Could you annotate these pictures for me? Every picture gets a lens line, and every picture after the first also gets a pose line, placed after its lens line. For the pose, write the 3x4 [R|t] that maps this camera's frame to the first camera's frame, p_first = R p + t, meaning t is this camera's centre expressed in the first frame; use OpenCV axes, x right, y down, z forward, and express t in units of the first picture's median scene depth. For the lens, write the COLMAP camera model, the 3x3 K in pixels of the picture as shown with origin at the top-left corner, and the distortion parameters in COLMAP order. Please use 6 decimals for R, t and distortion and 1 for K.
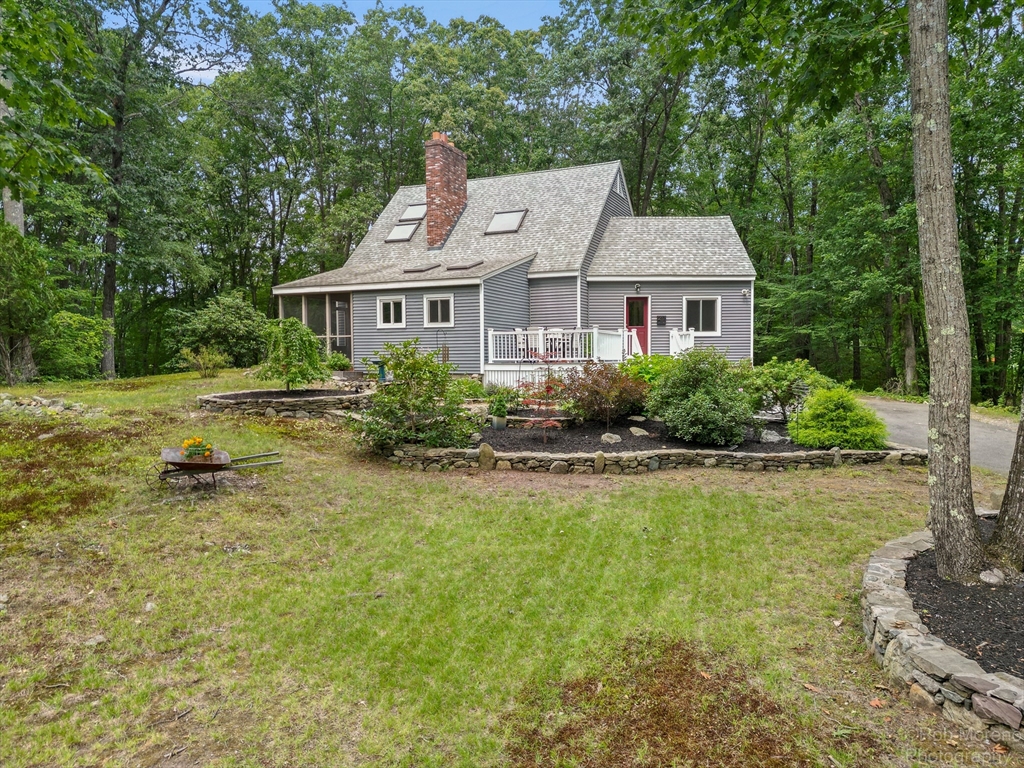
lens RADIAL K [[704.7, 0, 512.0], [0, 704.7, 384.0], [0, 0, 1]] dist [0.090954, -0.107522]
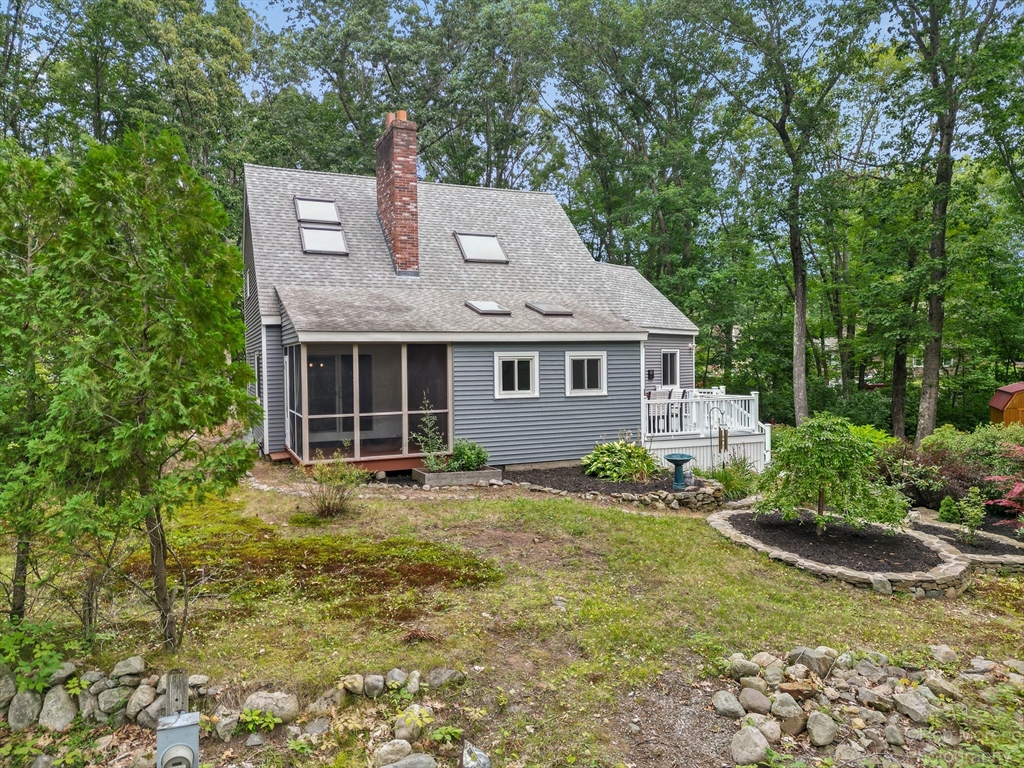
lens RADIAL K [[704.7, 0, 512.0], [0, 704.7, 384.0], [0, 0, 1]] dist [0.090954, -0.107522]
pose [[0.690623, -0.025923, 0.722750, -0.606439], [0.036131, 0.999346, 0.001318, -0.084462], [-0.722311, 0.025204, 0.691108, 0.475220]]
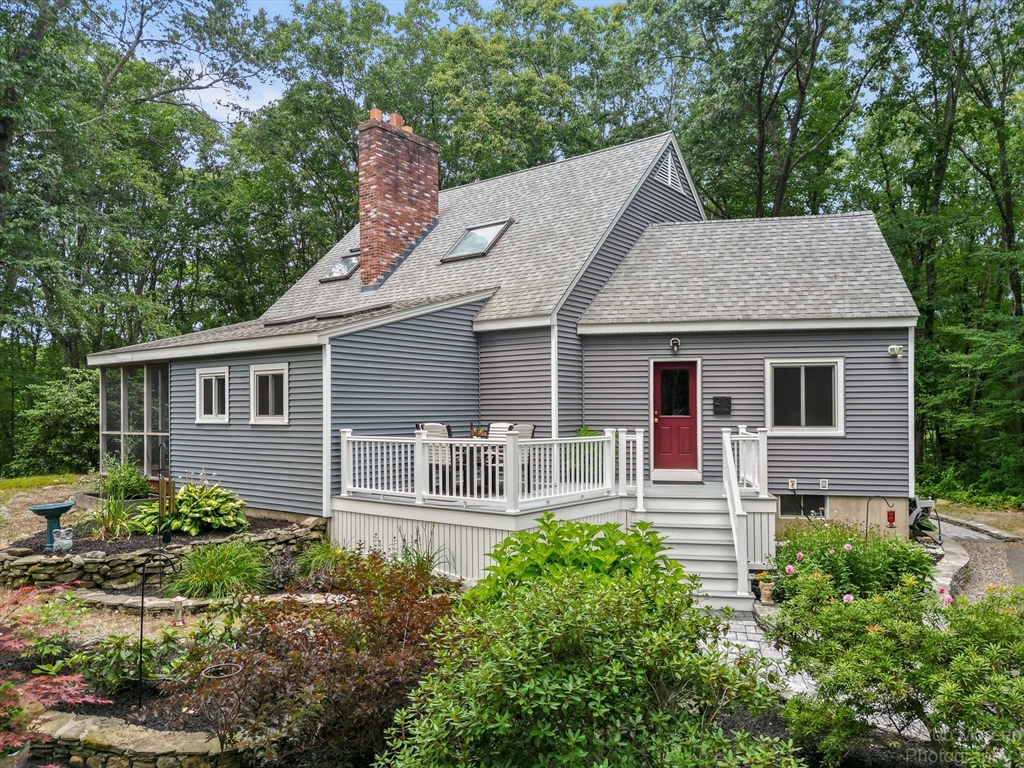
lens RADIAL K [[724.9, 0, 512.5], [0, 724.9, 413.4], [0, 0, 1]] dist [0.038919, -0.005796]
pose [[0.973196, 0.004442, -0.229932, 0.183296], [-0.012676, 0.999330, -0.034346, -0.062911], [0.229626, 0.036340, 0.972600, 0.432547]]
